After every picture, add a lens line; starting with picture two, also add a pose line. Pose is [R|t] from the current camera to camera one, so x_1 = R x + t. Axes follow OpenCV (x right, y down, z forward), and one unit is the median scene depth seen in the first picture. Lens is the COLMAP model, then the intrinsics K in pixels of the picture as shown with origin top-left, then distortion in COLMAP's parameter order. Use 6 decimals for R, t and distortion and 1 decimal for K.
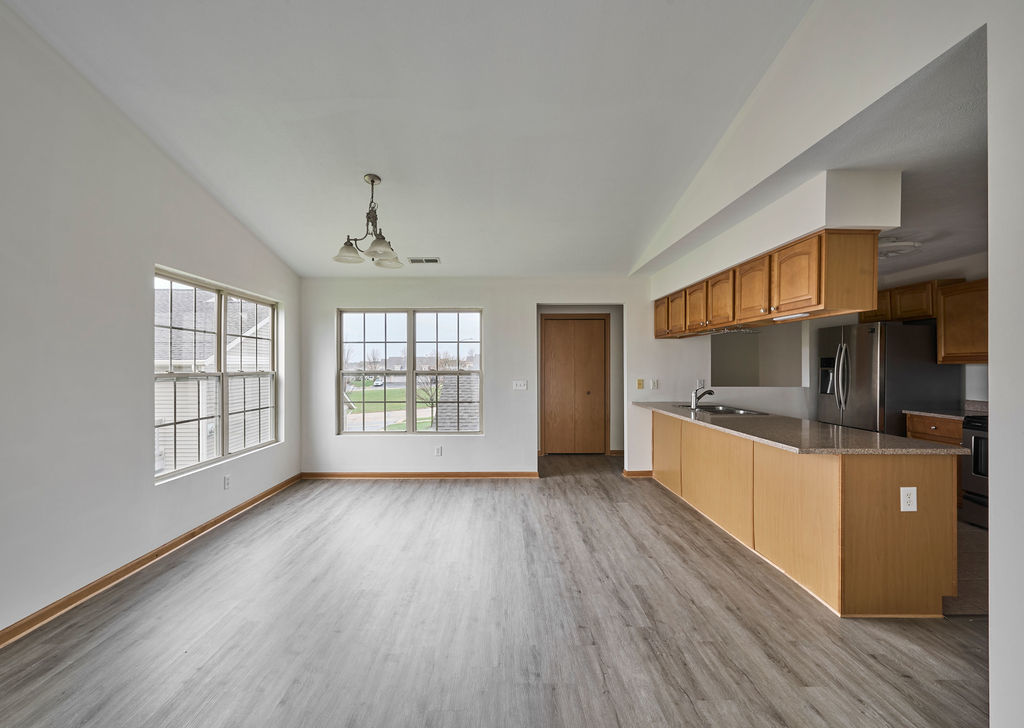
lens RADIAL K [[431.0, 0, 504.7], [0, 431.0, 367.7], [0, 0, 1]] dist [0.001645, 0.000061]
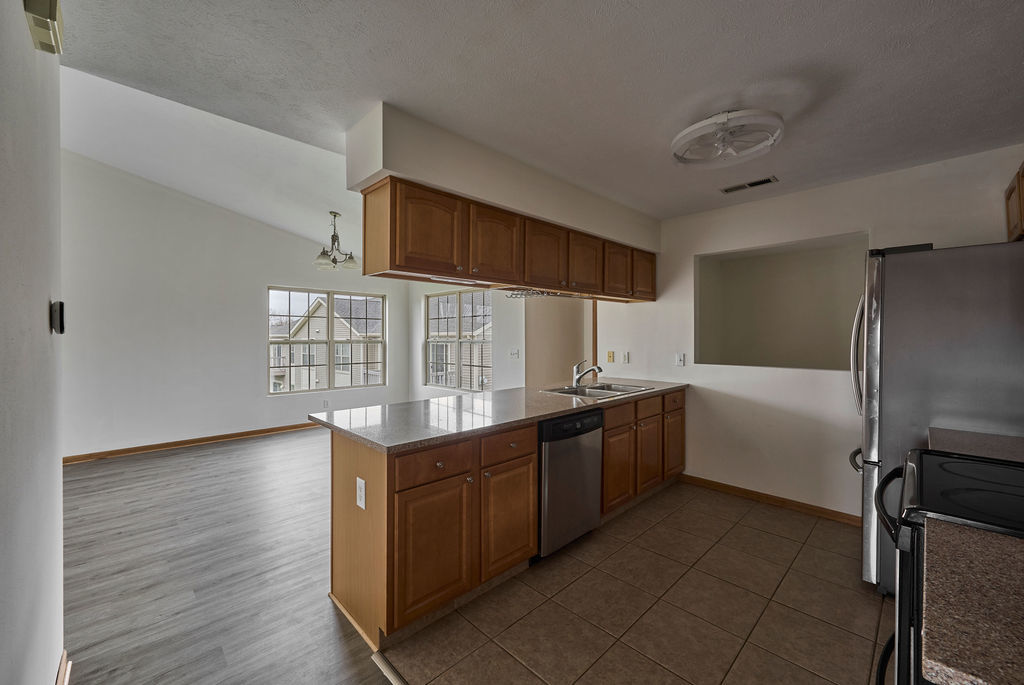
lens RADIAL K [[403.8, 0, 514.9], [0, 403.8, 340.0], [0, 0, 1]] dist [0.001019, 0.000031]
pose [[0.695578, 0.005840, -0.718427, 1.072655], [0.001211, 0.999956, 0.009301, -0.004609], [0.718450, -0.007340, 0.695540, 0.418008]]
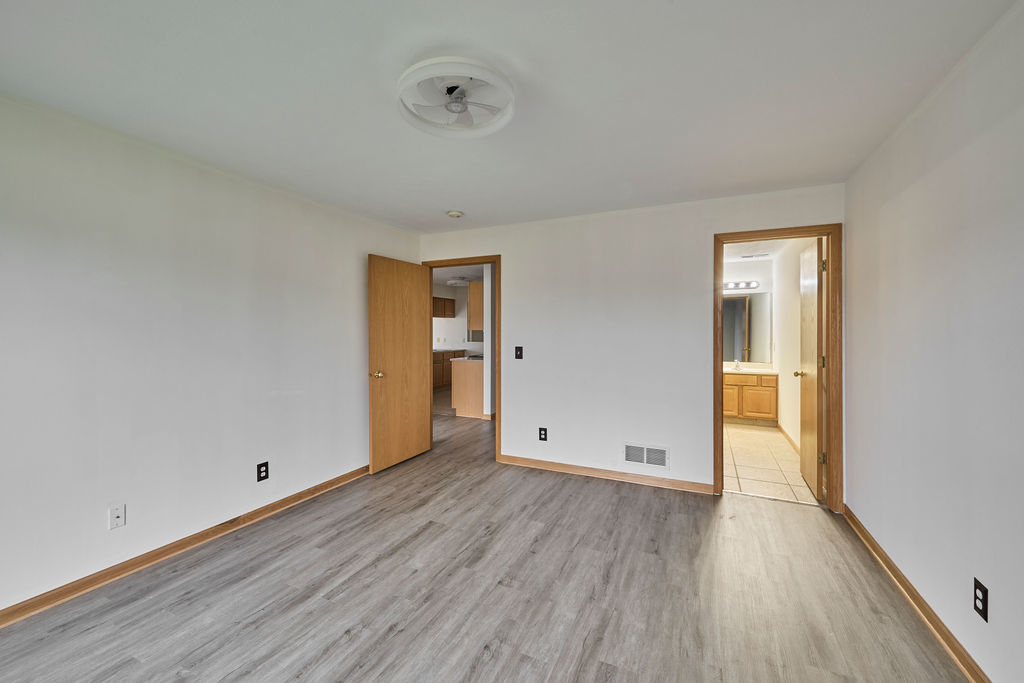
lens RADIAL K [[403.8, 0, 512.1], [0, 403.8, 336.9], [0, 0, 1]] dist [0.001019, 0.000031]
pose [[0.900726, 0.003155, -0.434376, 2.106481], [-0.000768, 0.999984, 0.005671, 0.015987], [0.434387, -0.004774, 0.900714, -0.875506]]
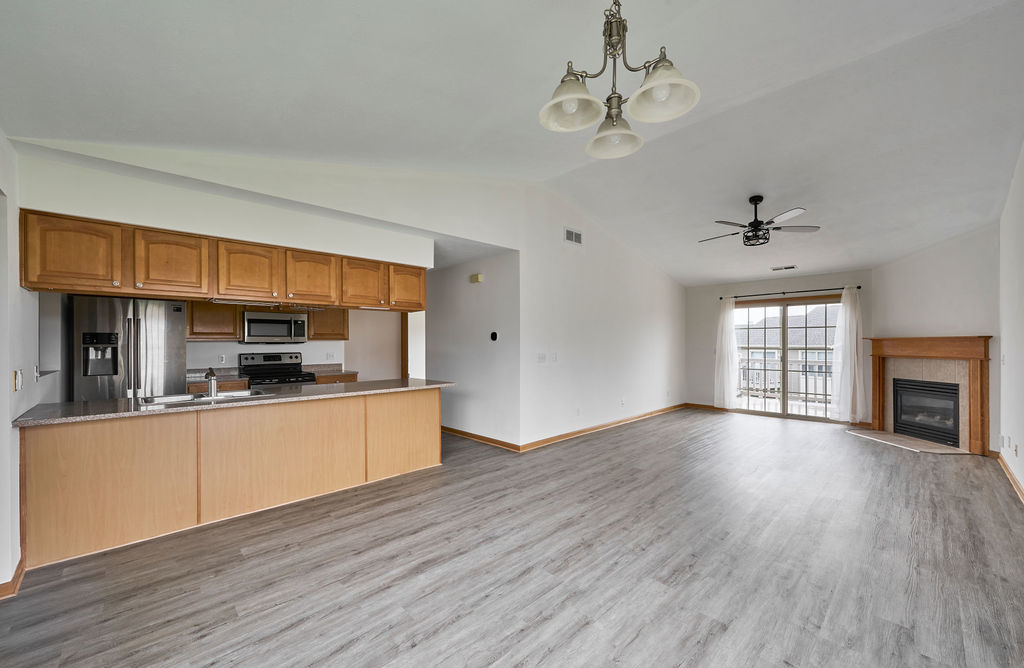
lens RADIAL K [[401.5, 0, 508.8], [0, 401.5, 339.8], [0, 0, 1]] dist [-0.001832, 0.000098]
pose [[-0.683799, 0.007183, 0.729635, -0.509512], [0.008200, 0.999964, -0.002159, -0.002340], [-0.729625, 0.004507, -0.683833, 1.276339]]
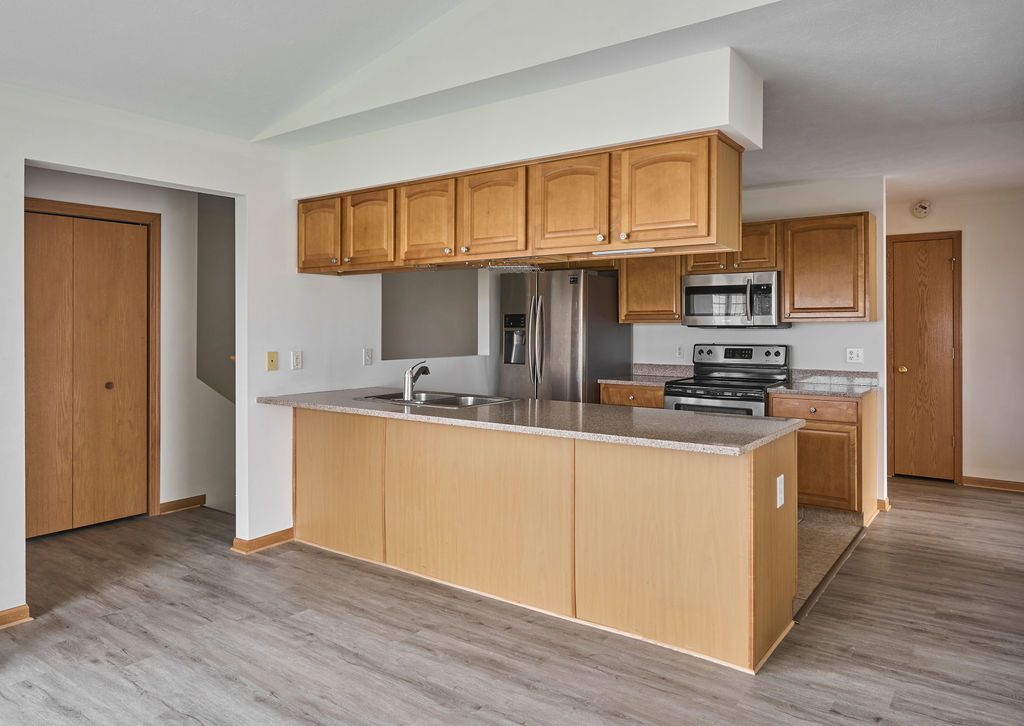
lens RADIAL K [[677.2, 0, 556.2], [0, 677.2, 322.7], [0, 0, 1]] dist [-0.001694, -0.002241]
pose [[0.569076, 0.004051, 0.822275, -0.207680], [0.003800, 0.999964, -0.007556, 0.000269], [-0.822276, 0.007424, 0.569040, 0.388106]]
